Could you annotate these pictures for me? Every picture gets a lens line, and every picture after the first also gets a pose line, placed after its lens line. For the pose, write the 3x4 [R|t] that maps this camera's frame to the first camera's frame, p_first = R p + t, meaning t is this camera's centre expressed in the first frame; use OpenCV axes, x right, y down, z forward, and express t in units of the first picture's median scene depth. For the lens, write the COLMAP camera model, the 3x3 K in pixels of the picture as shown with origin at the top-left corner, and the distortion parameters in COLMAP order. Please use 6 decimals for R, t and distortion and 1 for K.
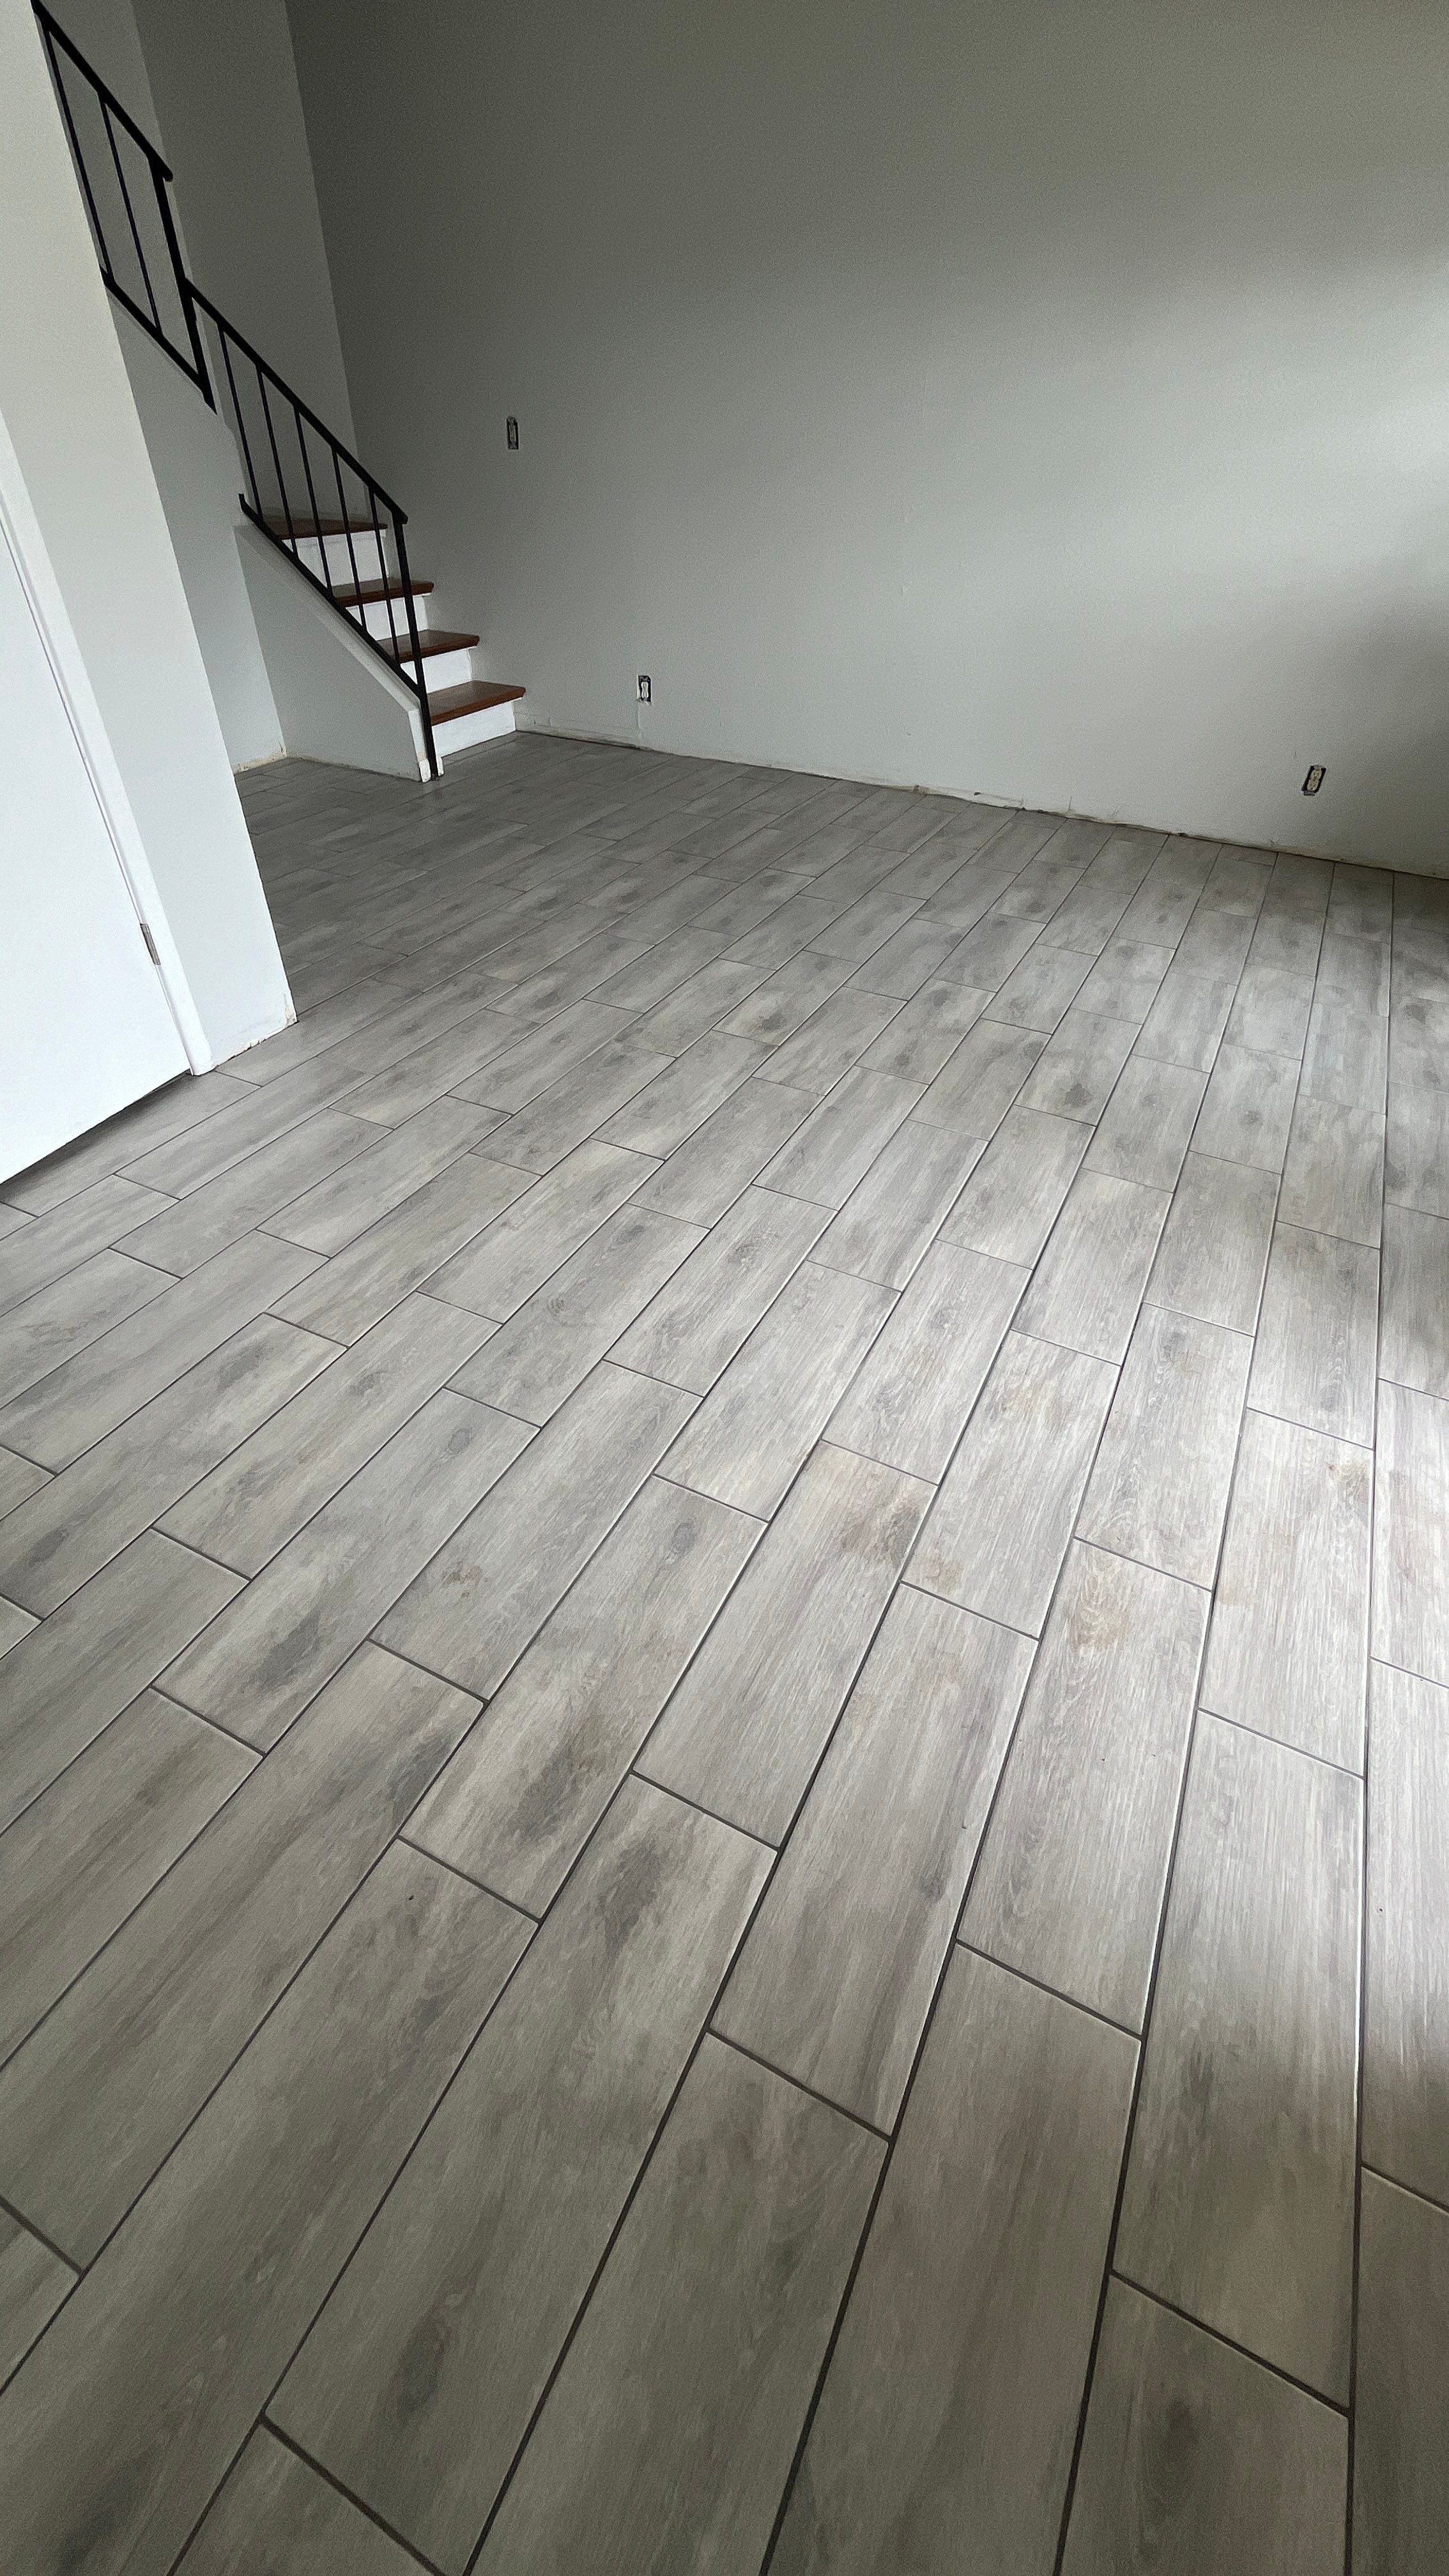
lens RADIAL K [[1042.4, 0, 723.1], [0, 1042.4, 1283.3], [0, 0, 1]] dist [-0.003451, 0.000103]
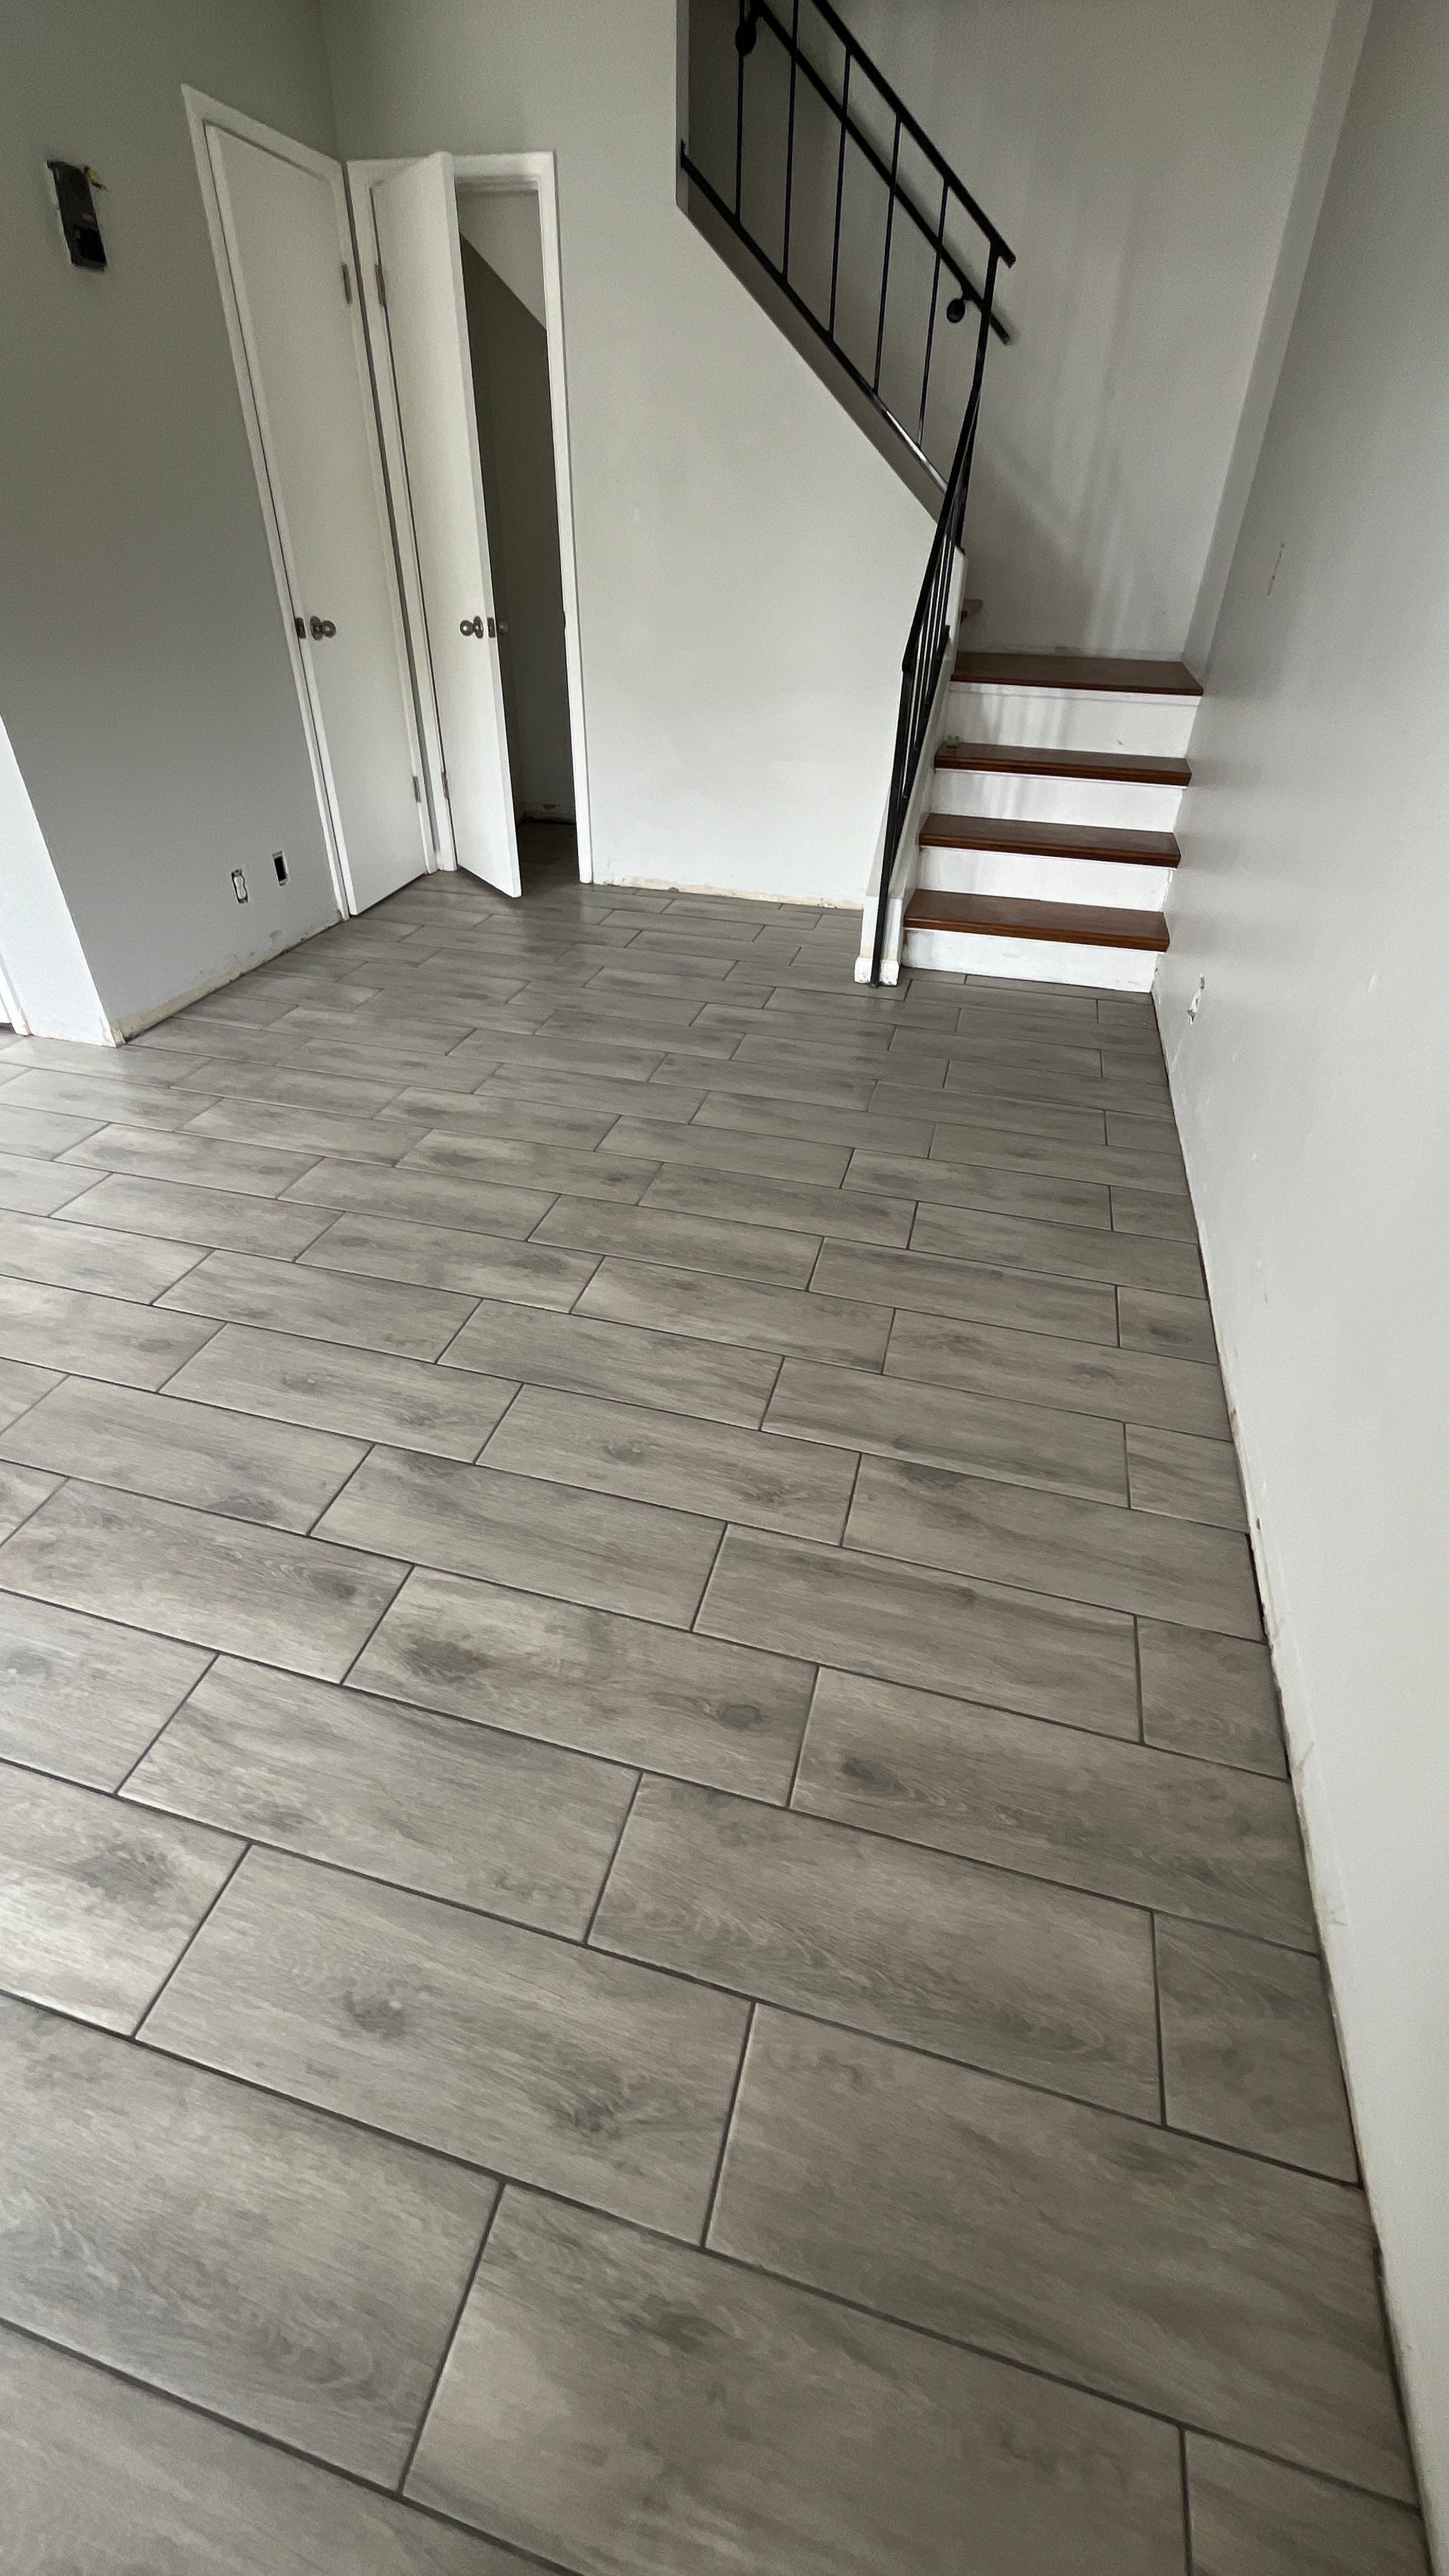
lens RADIAL K [[1042.4, 0, 723.1], [0, 1042.4, 1283.3], [0, 0, 1]] dist [-0.003451, 0.000103]
pose [[0.205434, 0.570240, -0.795376, 0.948157], [-0.645510, 0.689813, 0.327832, -1.124805], [0.735604, 0.446076, 0.509807, 1.377986]]
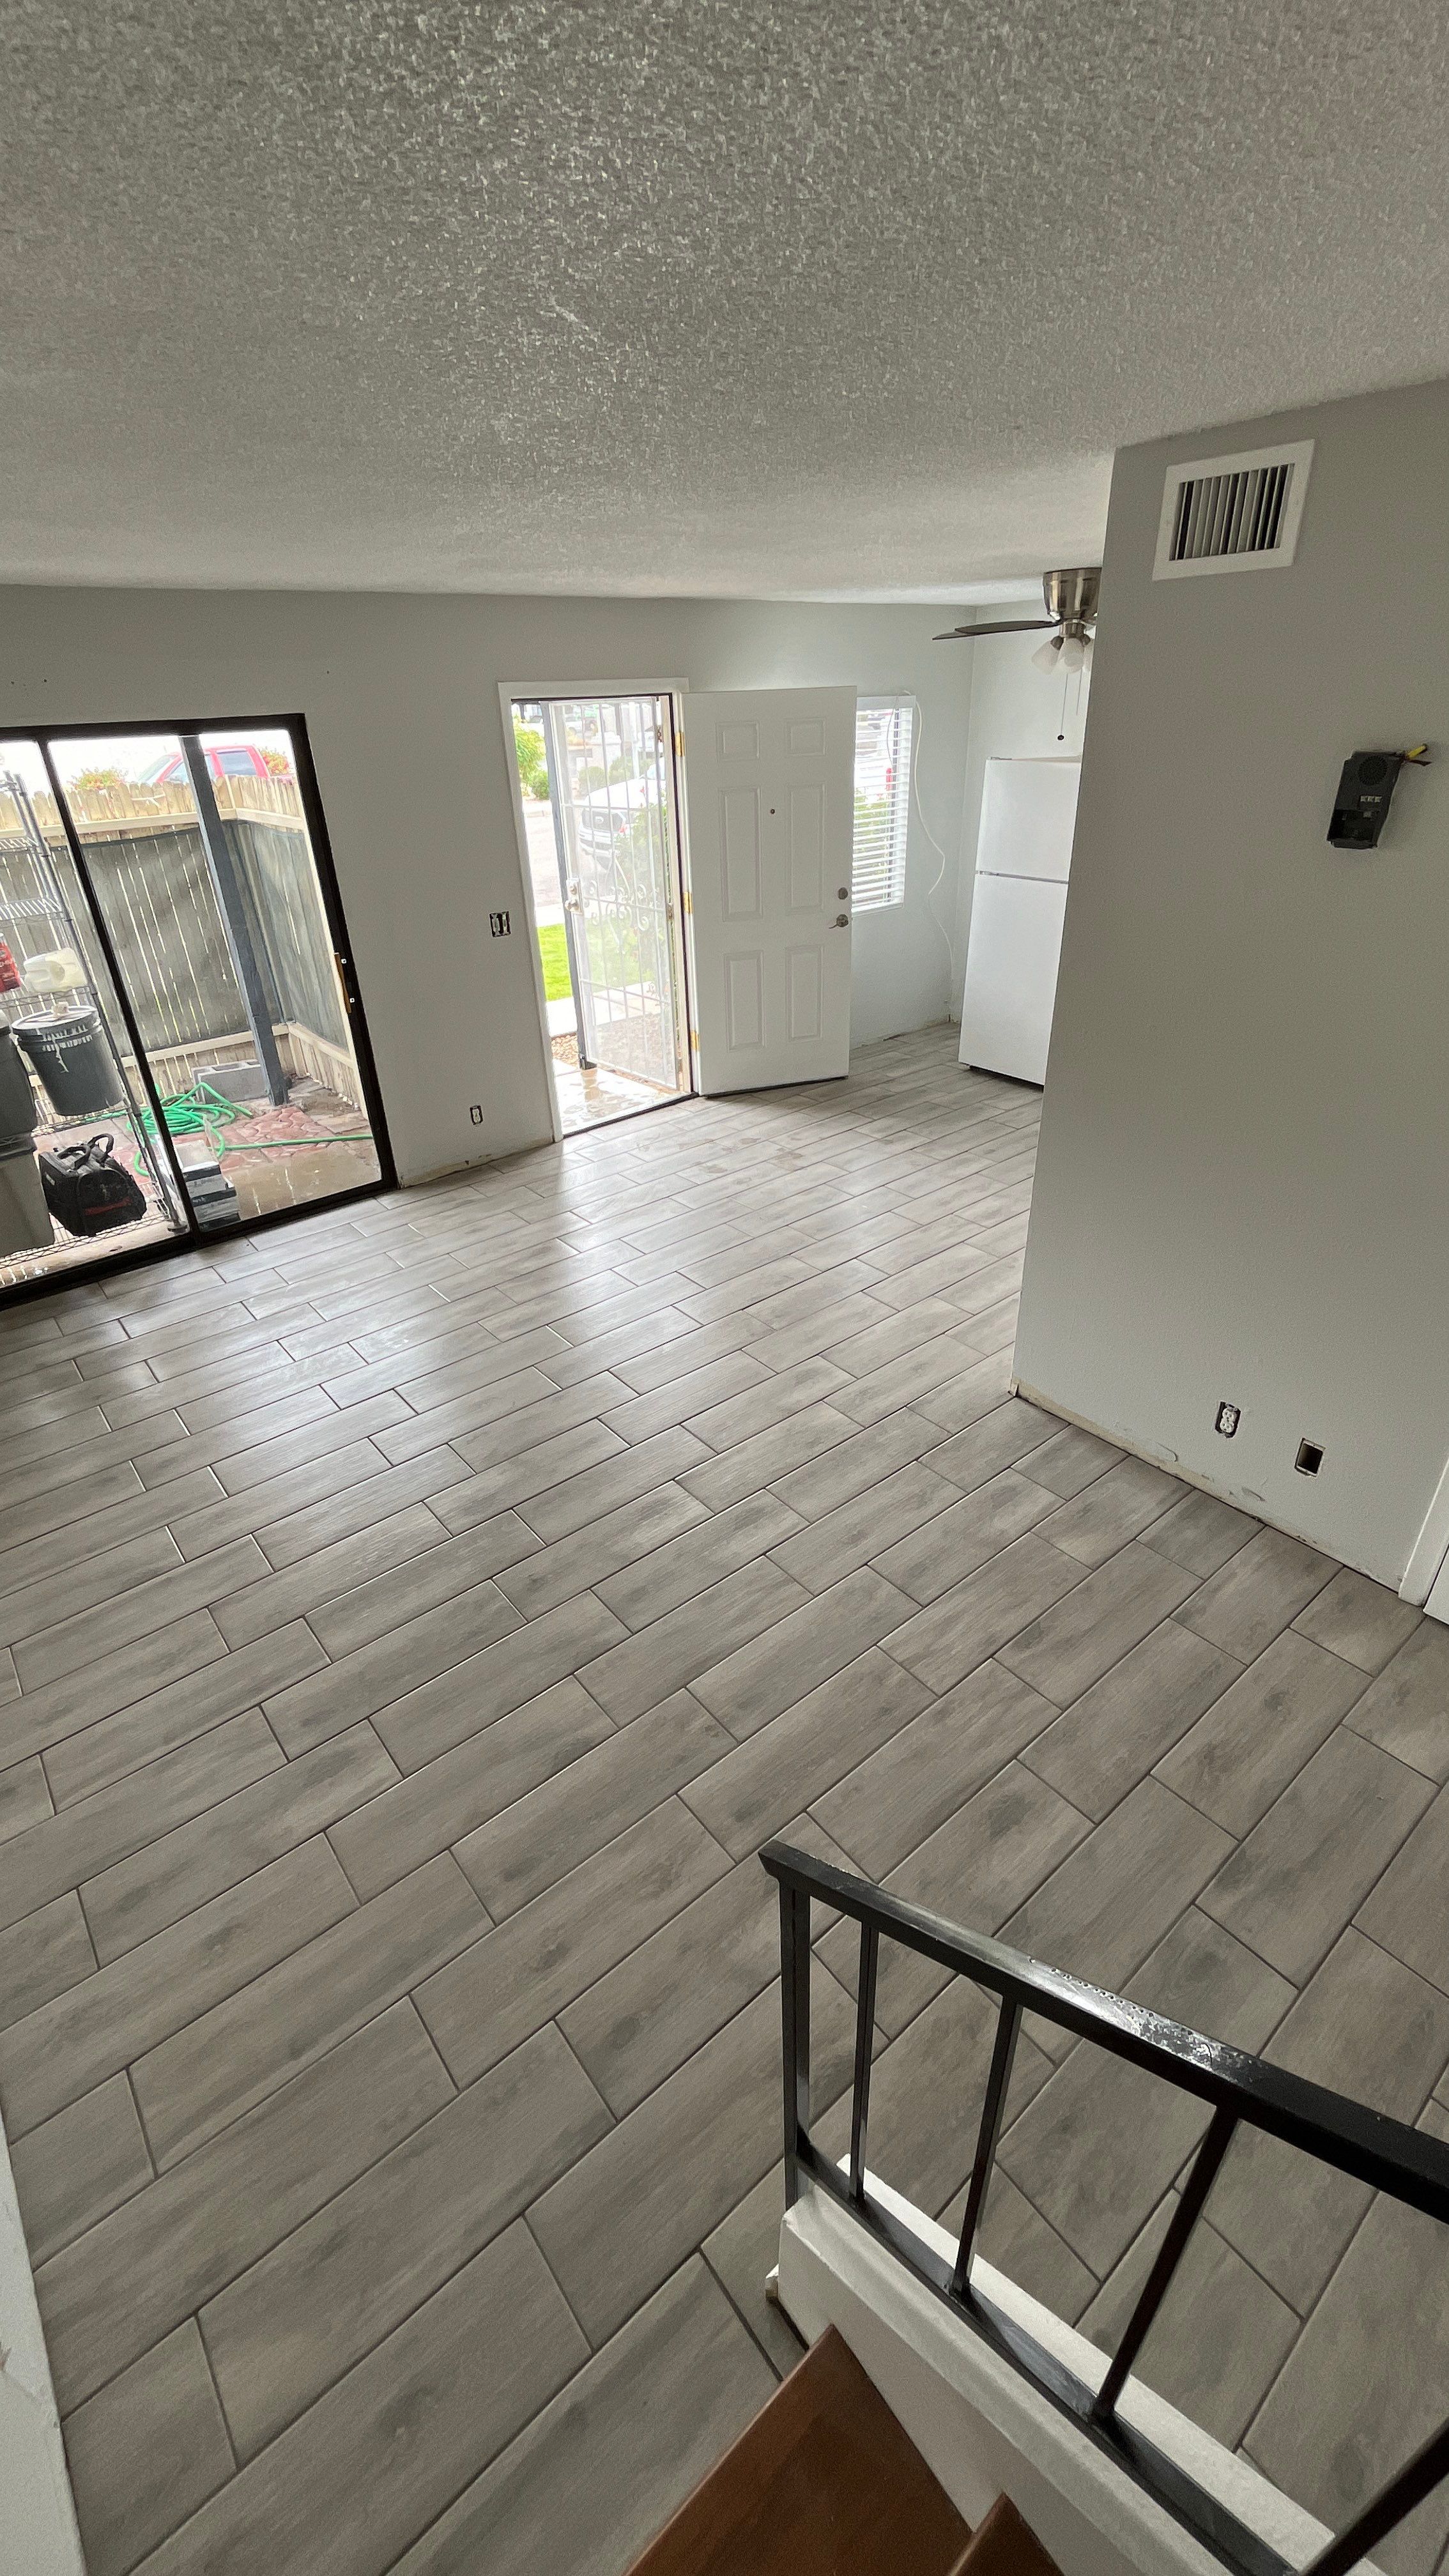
lens RADIAL K [[1042.4, 0, 723.1], [0, 1042.4, 1283.3], [0, 0, 1]] dist [-0.003451, 0.000103]
pose [[-0.914655, -0.183545, 0.360162, -0.698930], [0.277398, 0.363084, 0.889505, -1.993128], [-0.294034, 0.913499, -0.281182, 1.788416]]
